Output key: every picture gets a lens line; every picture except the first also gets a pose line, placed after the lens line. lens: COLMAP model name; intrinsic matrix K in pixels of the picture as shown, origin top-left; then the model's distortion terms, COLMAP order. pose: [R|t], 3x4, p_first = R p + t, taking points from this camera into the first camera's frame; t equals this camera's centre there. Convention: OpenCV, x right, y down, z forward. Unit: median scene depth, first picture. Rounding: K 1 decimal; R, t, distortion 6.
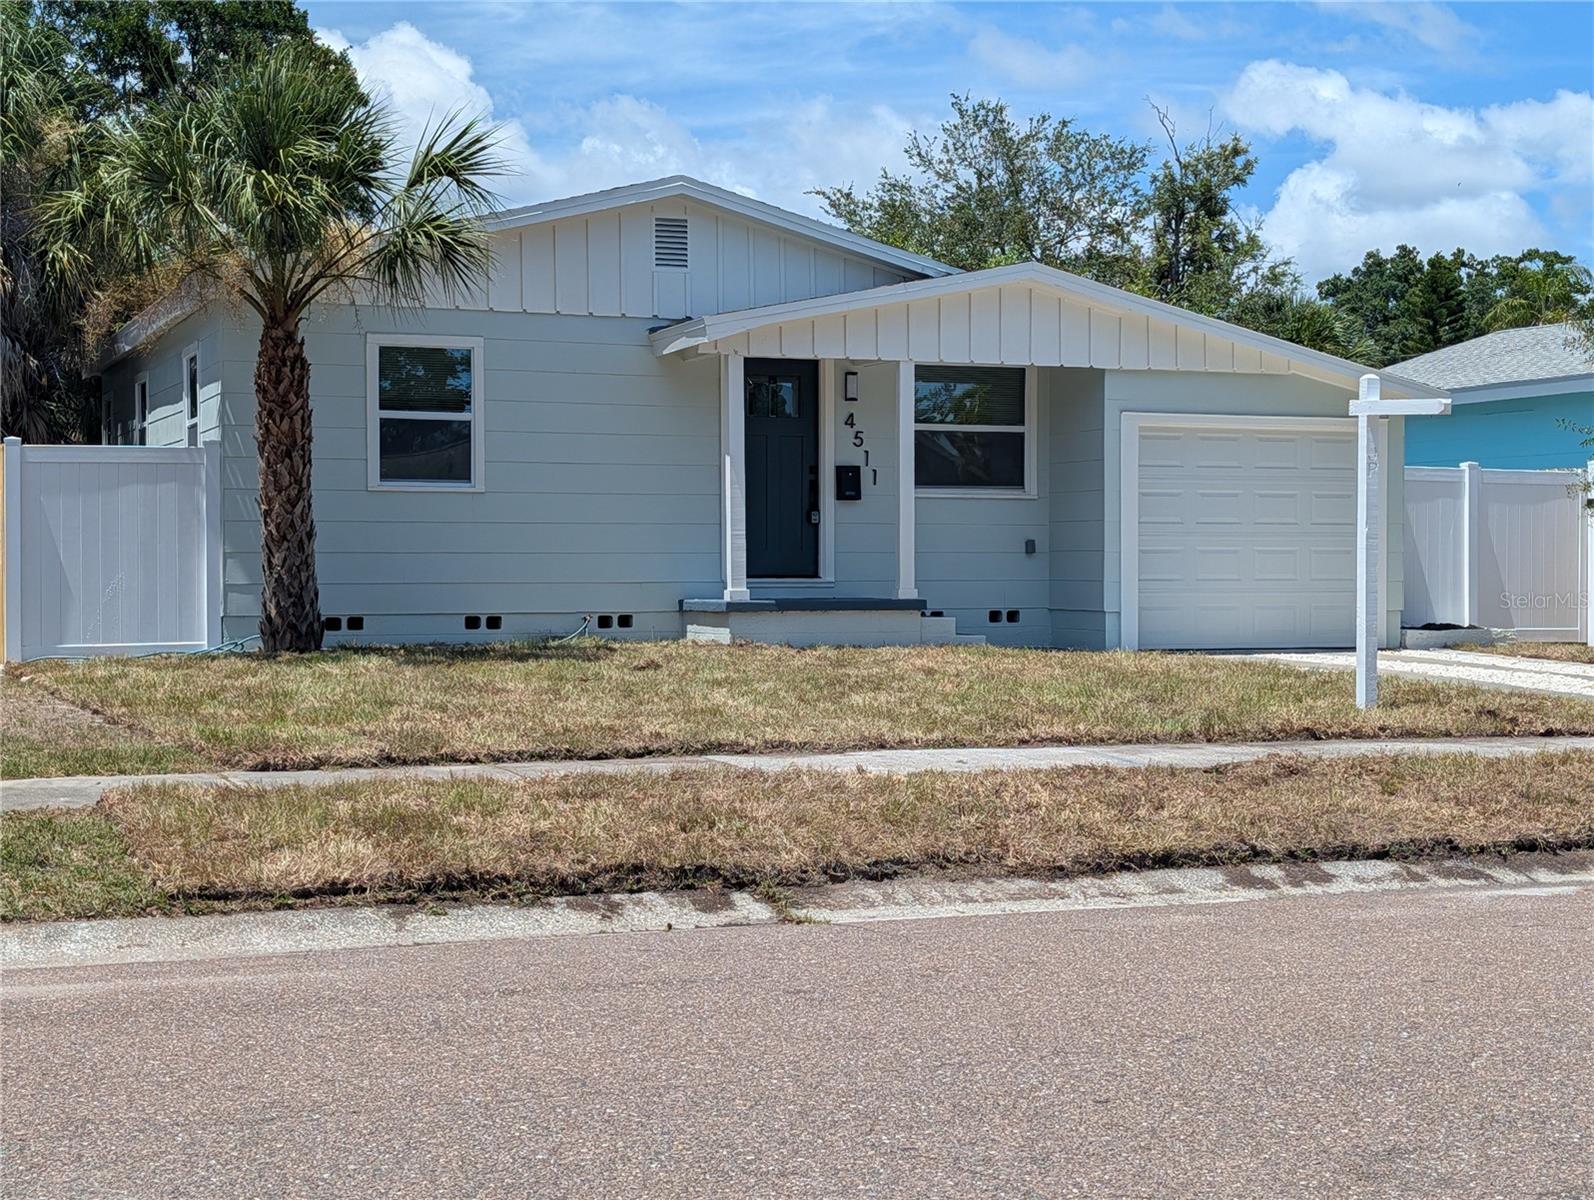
lens RADIAL K [[2447.6, 0, 797.0], [0, 2447.6, 600.0], [0, 0, 1]] dist [0.211831, 0.031152]
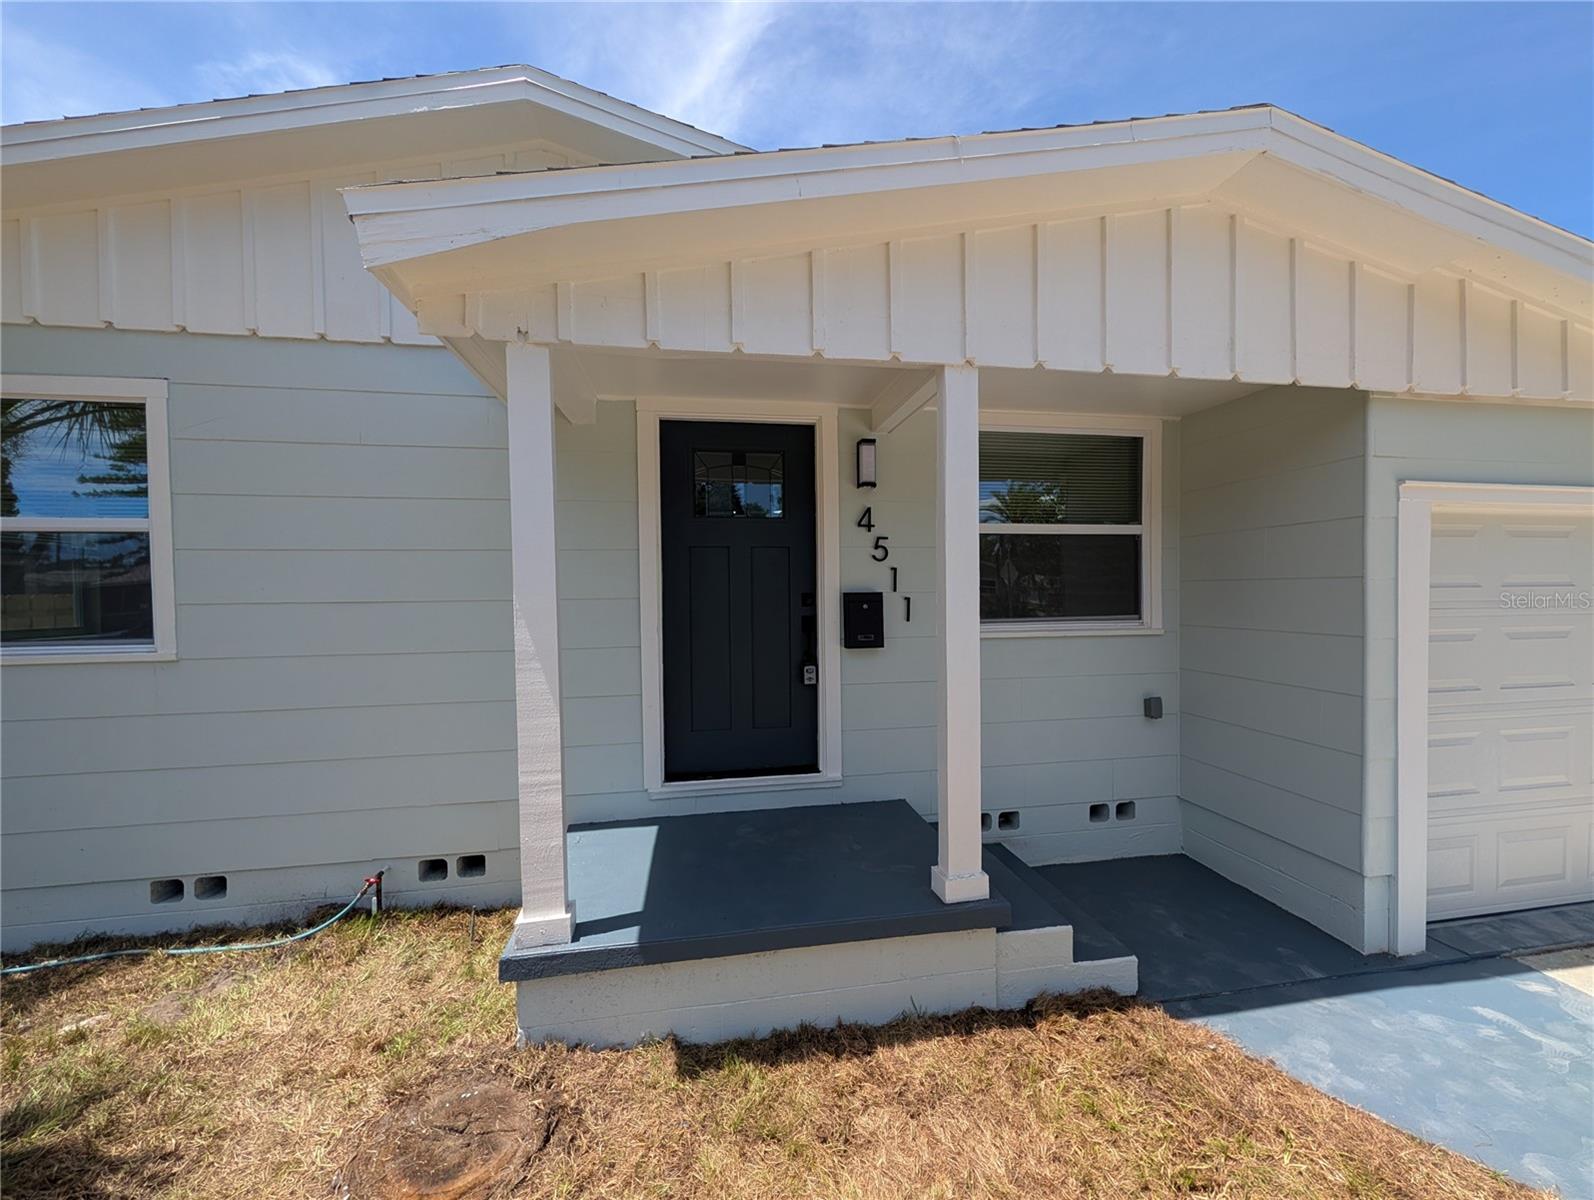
lens RADIAL K [[624.6, 0, 797.8], [0, 624.6, 608.3], [0, 0, 1]] dist [-0.001354, 0.000340]
pose [[0.978940, -0.007130, -0.204025, 0.037503], [0.009688, 0.999886, 0.011541, -0.053416], [0.203919, -0.013274, 0.978898, 0.852348]]
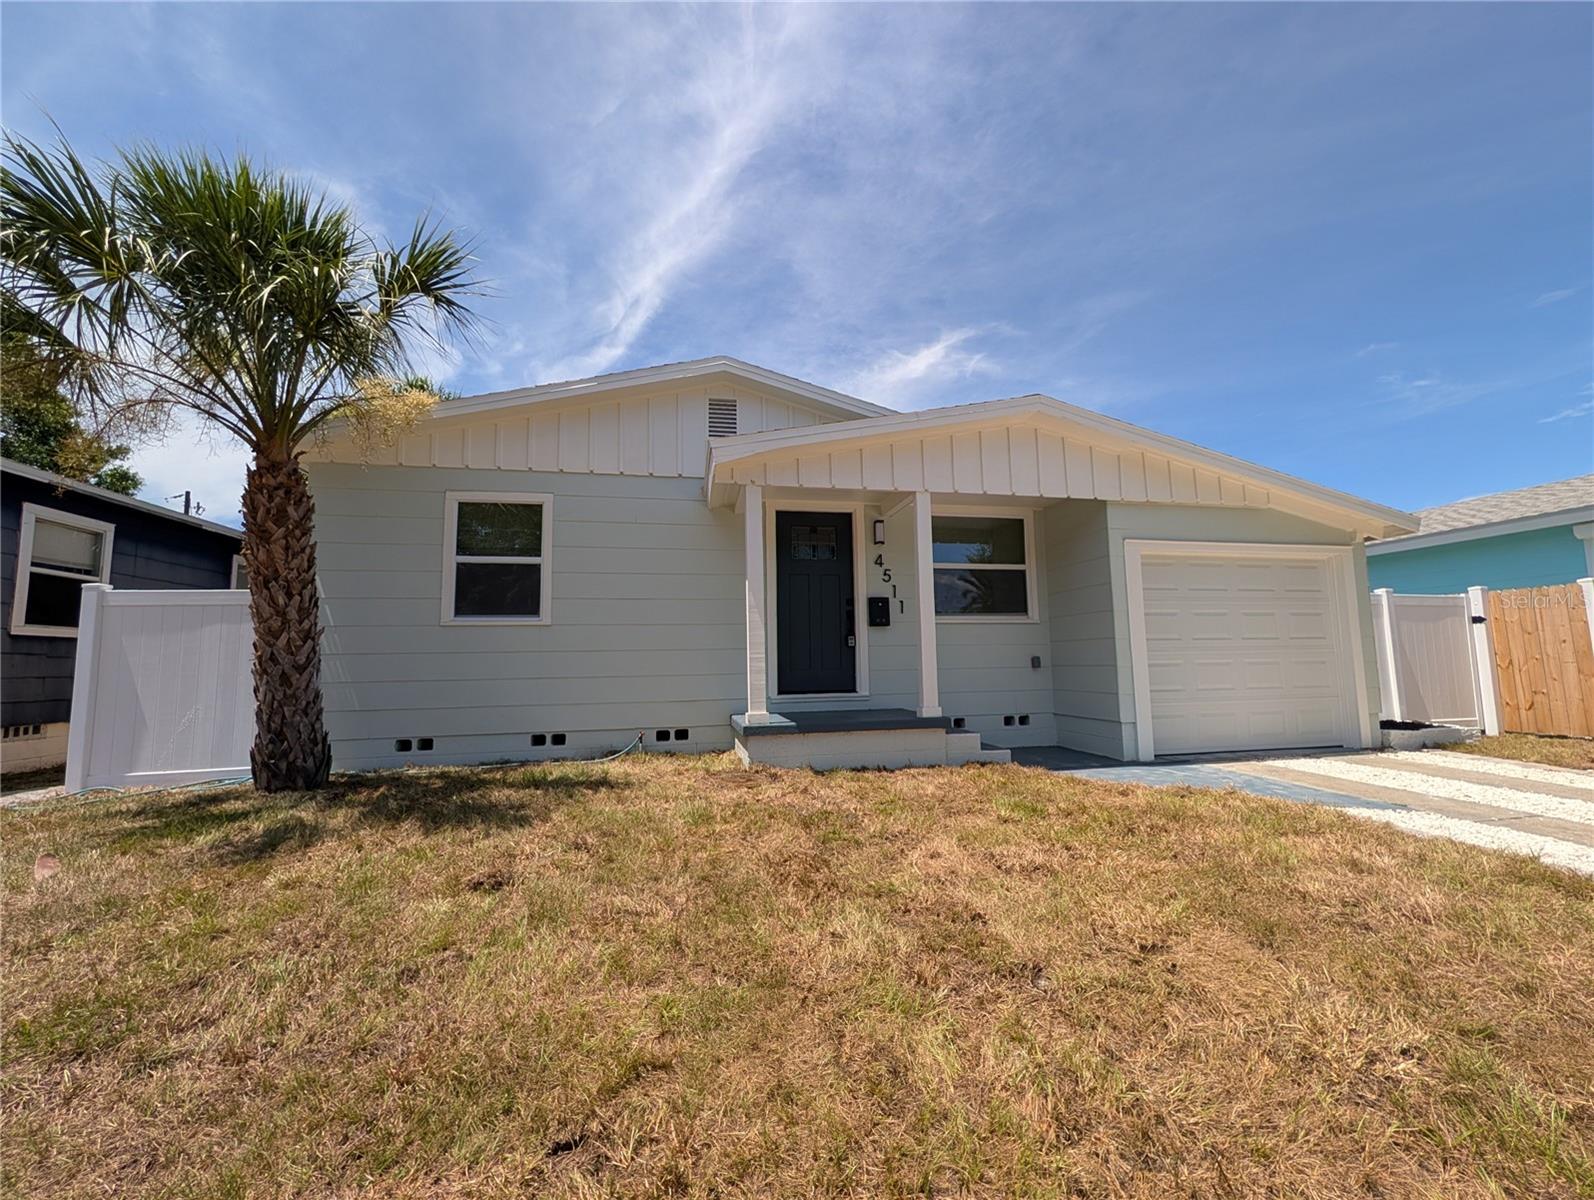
lens RADIAL K [[624.6, 0, 797.8], [0, 624.6, 608.3], [0, 0, 1]] dist [-0.001354, 0.000340]
pose [[0.983187, -0.033408, -0.179519, 0.037225], [0.014895, 0.994518, -0.103500, -0.018832], [0.181993, 0.099086, 0.978295, 0.703469]]
